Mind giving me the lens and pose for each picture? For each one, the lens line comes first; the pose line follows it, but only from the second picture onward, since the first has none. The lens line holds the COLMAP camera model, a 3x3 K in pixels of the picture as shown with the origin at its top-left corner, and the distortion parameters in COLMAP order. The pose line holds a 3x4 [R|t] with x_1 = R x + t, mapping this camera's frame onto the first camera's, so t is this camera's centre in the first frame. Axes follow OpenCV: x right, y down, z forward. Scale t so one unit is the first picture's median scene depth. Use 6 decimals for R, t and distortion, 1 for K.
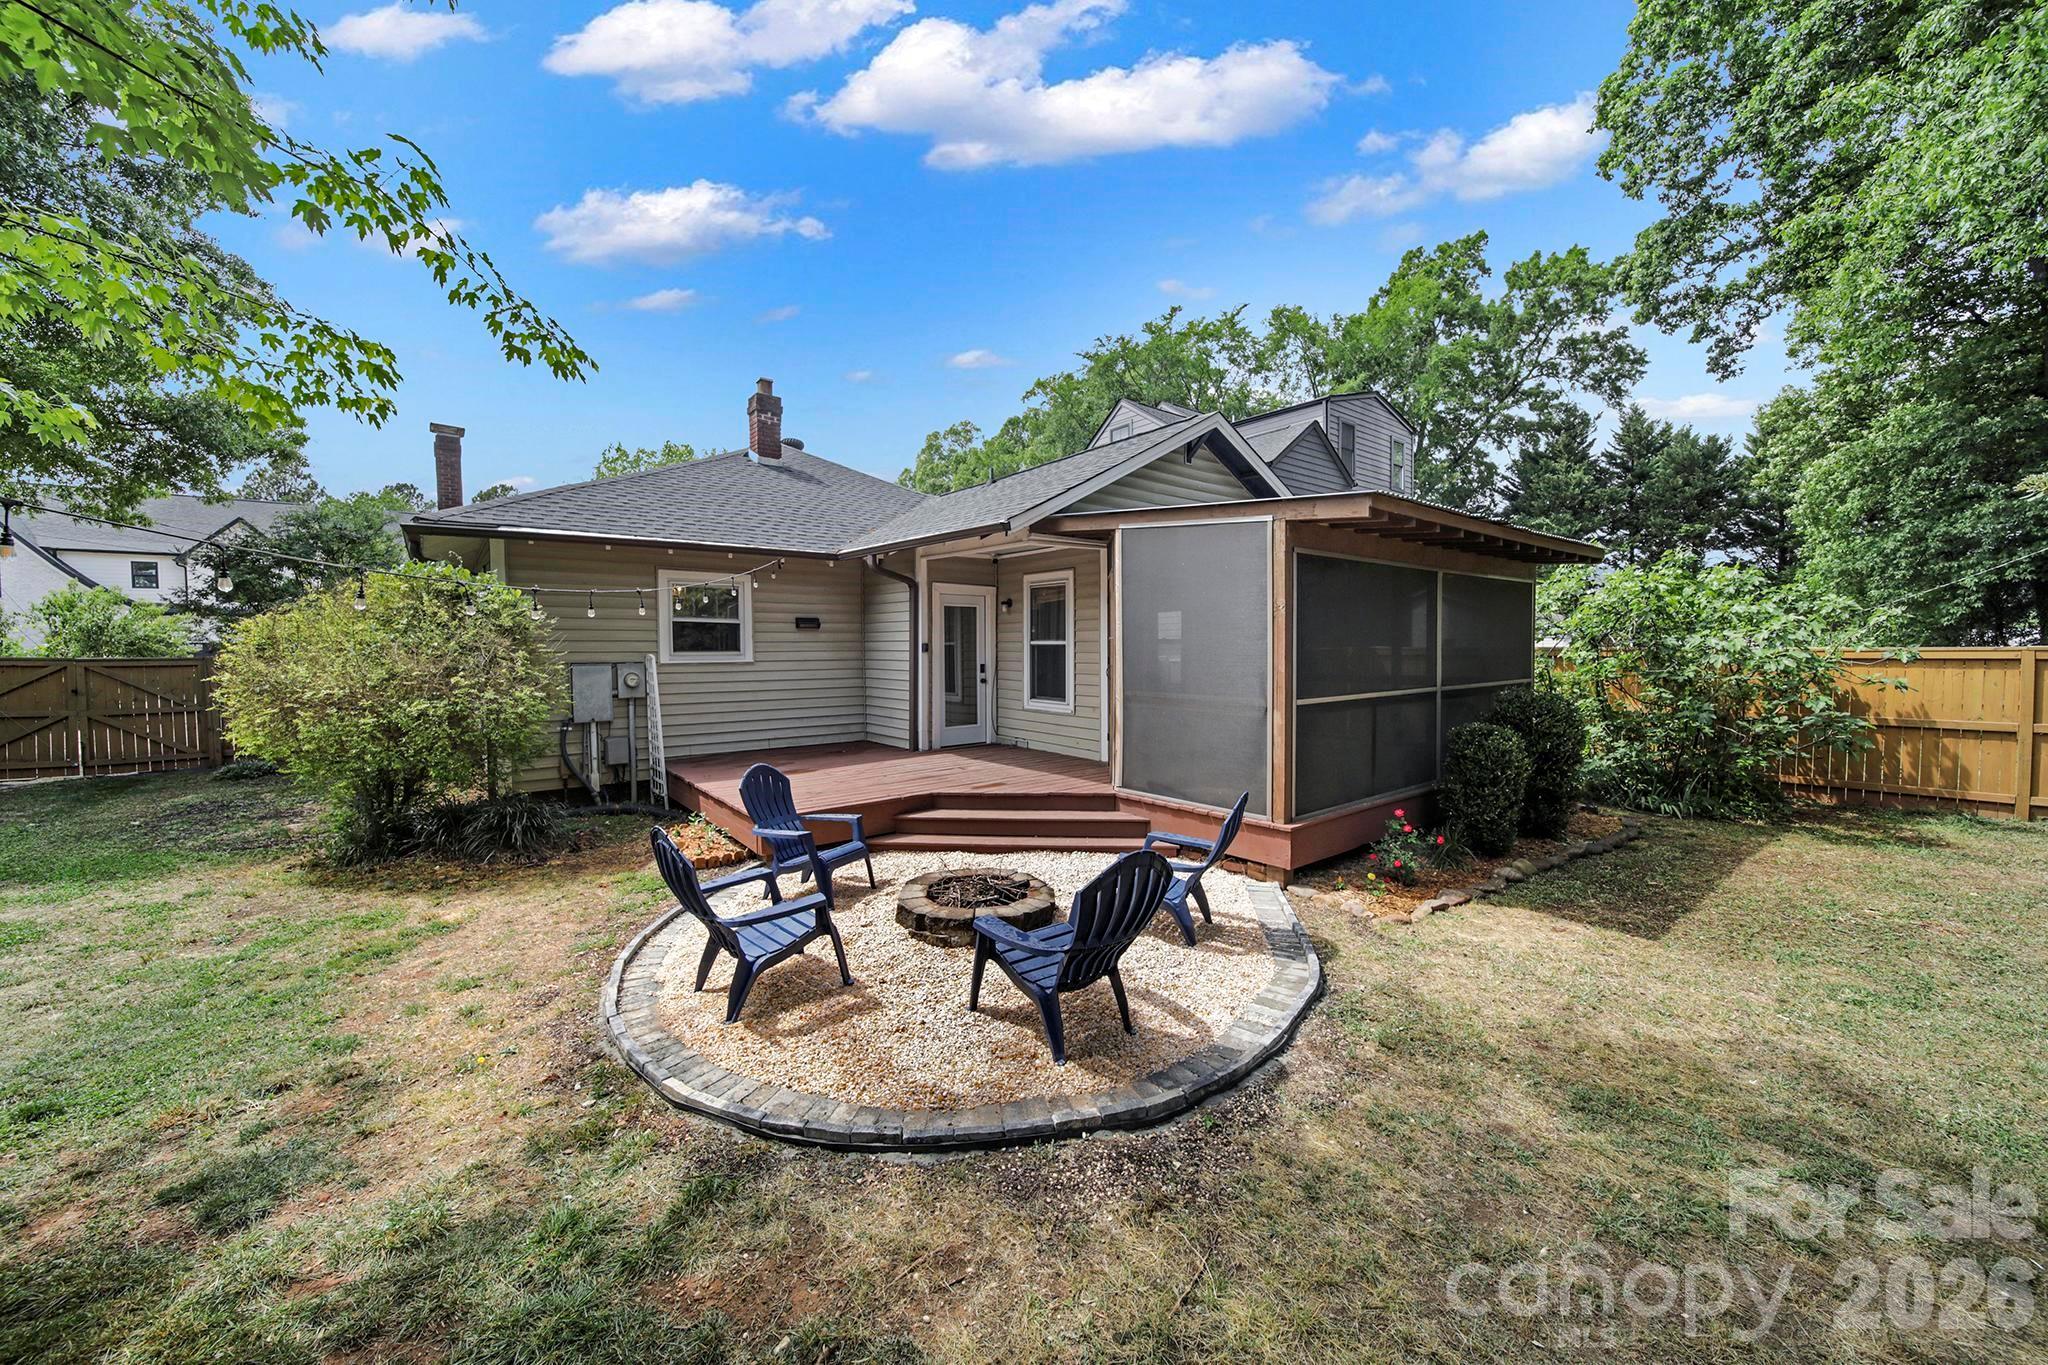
lens RADIAL K [[740.1, 0, 1030.4], [0, 740.1, 665.0], [0, 0, 1]] dist [-0.000575, 0.000081]
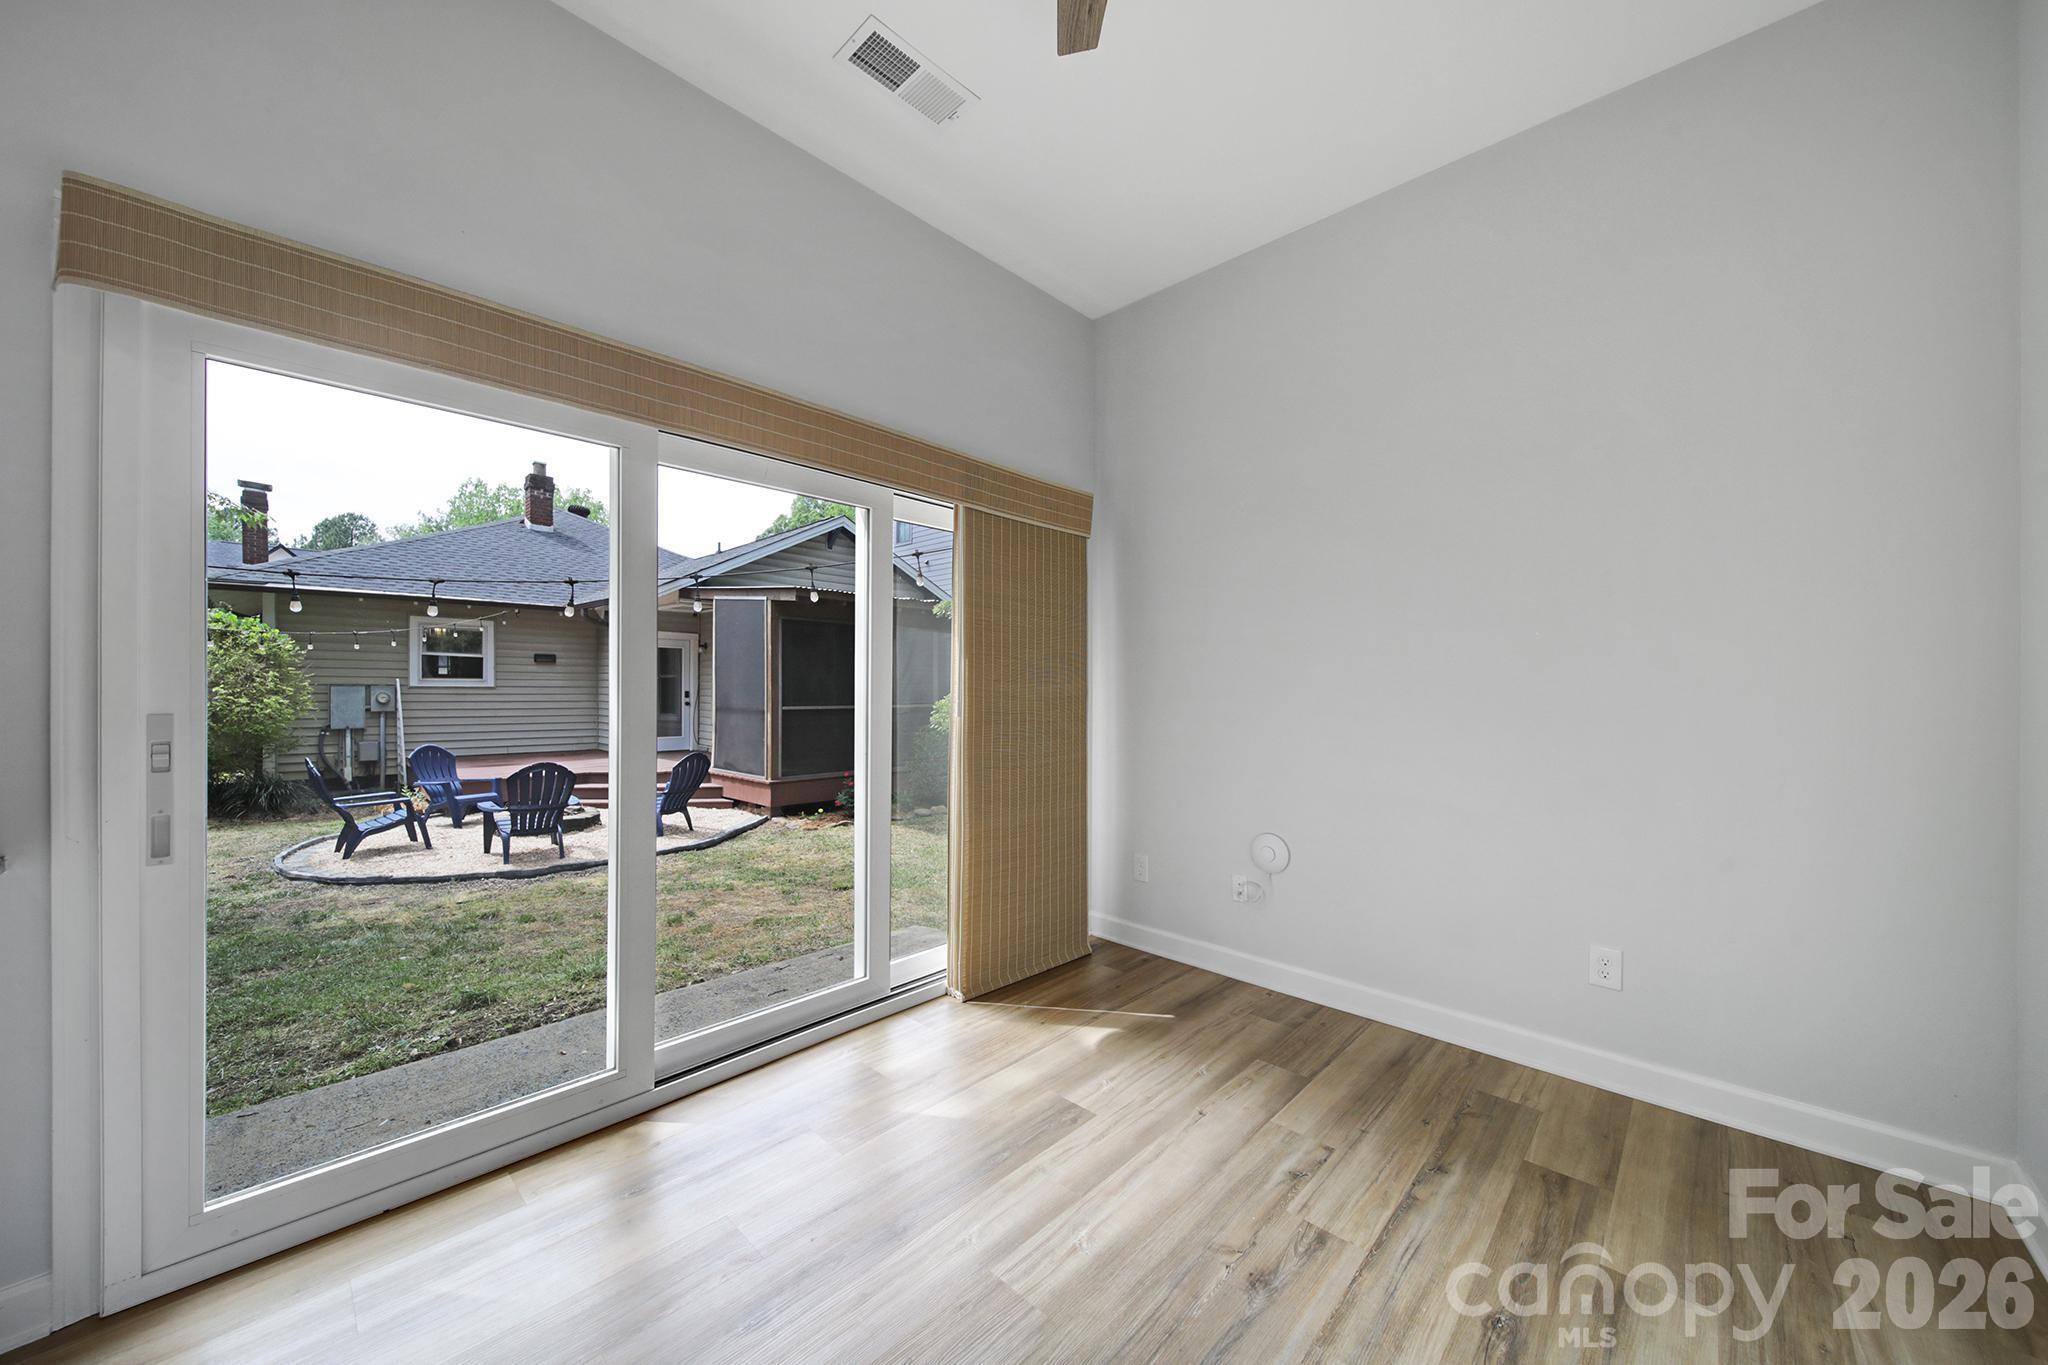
lens RADIAL K [[729.4, 0, 1026.8], [0, 729.4, 684.6], [0, 0, 1]] dist [-0.002410, -0.000279]
pose [[0.991621, 0.012253, 0.128597, 0.442508], [-0.007877, 0.999374, -0.034486, 0.032243], [-0.128939, 0.033184, 0.991097, -0.448900]]
